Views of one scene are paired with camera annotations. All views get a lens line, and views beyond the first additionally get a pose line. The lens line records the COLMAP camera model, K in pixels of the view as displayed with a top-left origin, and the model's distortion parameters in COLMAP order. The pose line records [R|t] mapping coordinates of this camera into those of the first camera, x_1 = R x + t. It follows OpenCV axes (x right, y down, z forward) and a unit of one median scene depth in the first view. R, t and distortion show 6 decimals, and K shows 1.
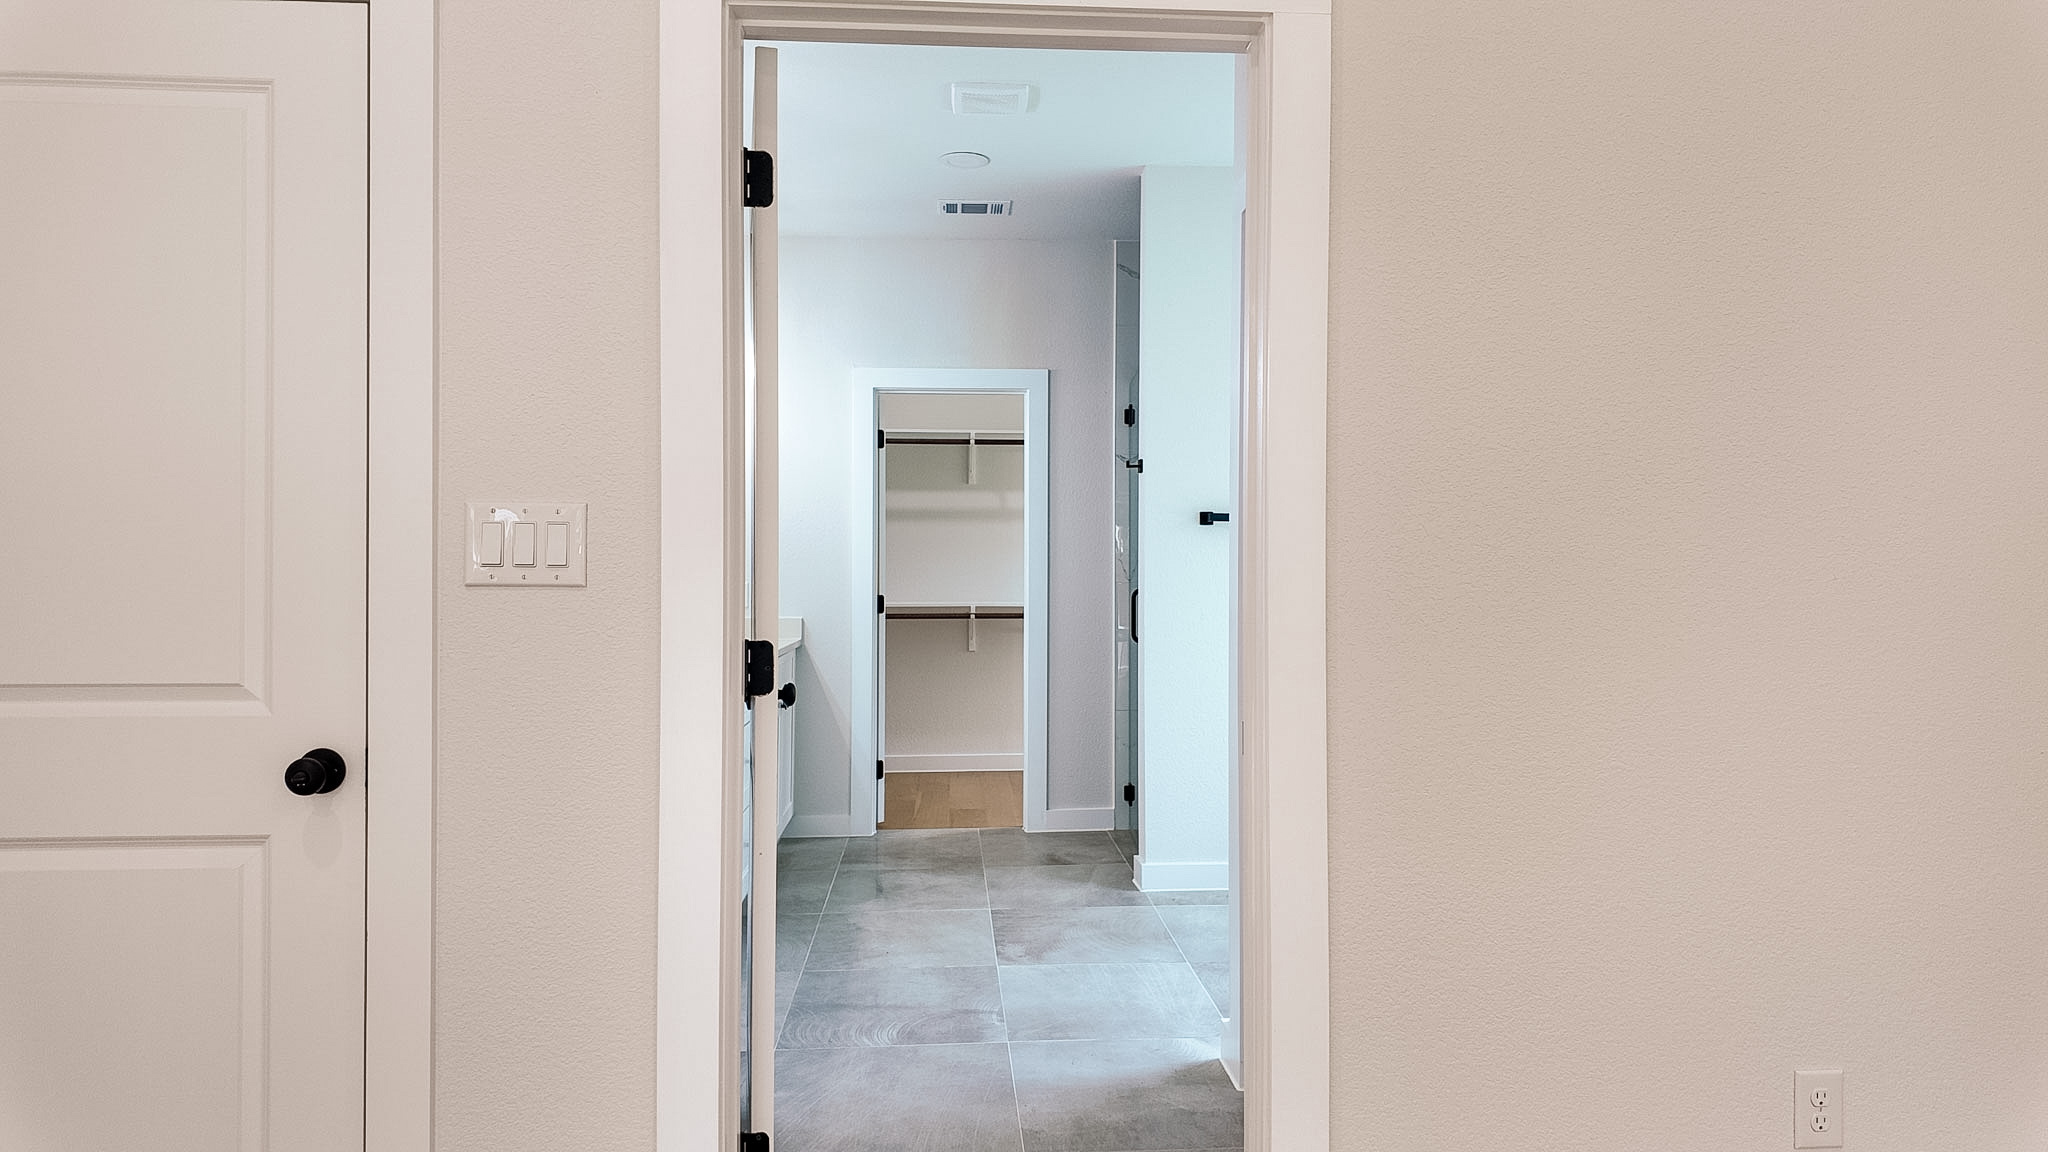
lens RADIAL K [[1196.4, 0, 1014.2], [0, 1196.4, 575.3], [0, 0, 1]] dist [0.065351, -0.062939]
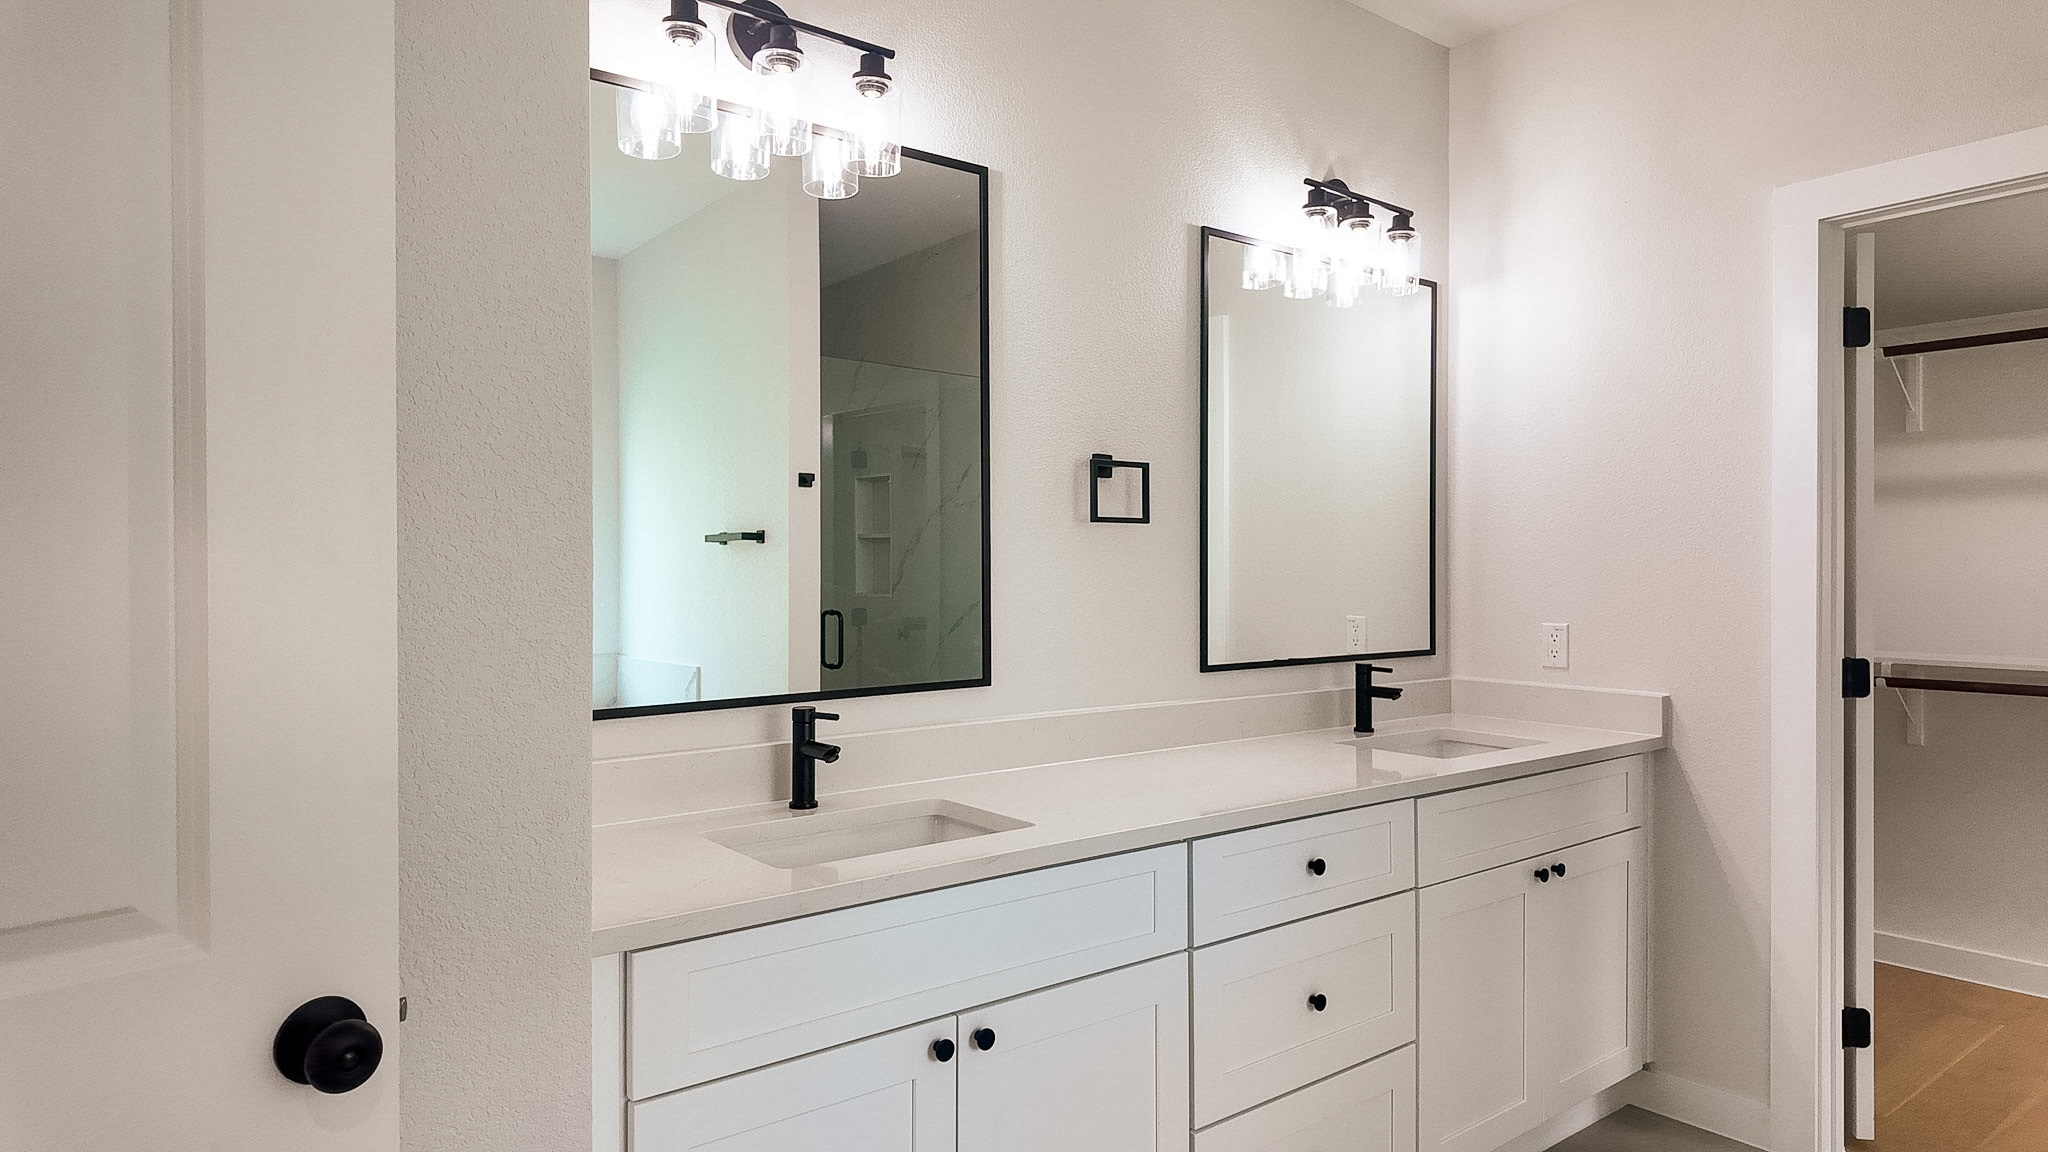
lens RADIAL K [[1157.8, 0, 1024.0], [0, 1157.8, 576.0], [0, 0, 1]] dist [0.059563, -0.094644]
pose [[0.542188, 0.000820, -0.840257, 0.090984], [0.000099, 0.999999, 0.001039, -0.015642], [0.840257, -0.000647, 0.542188, 0.482251]]
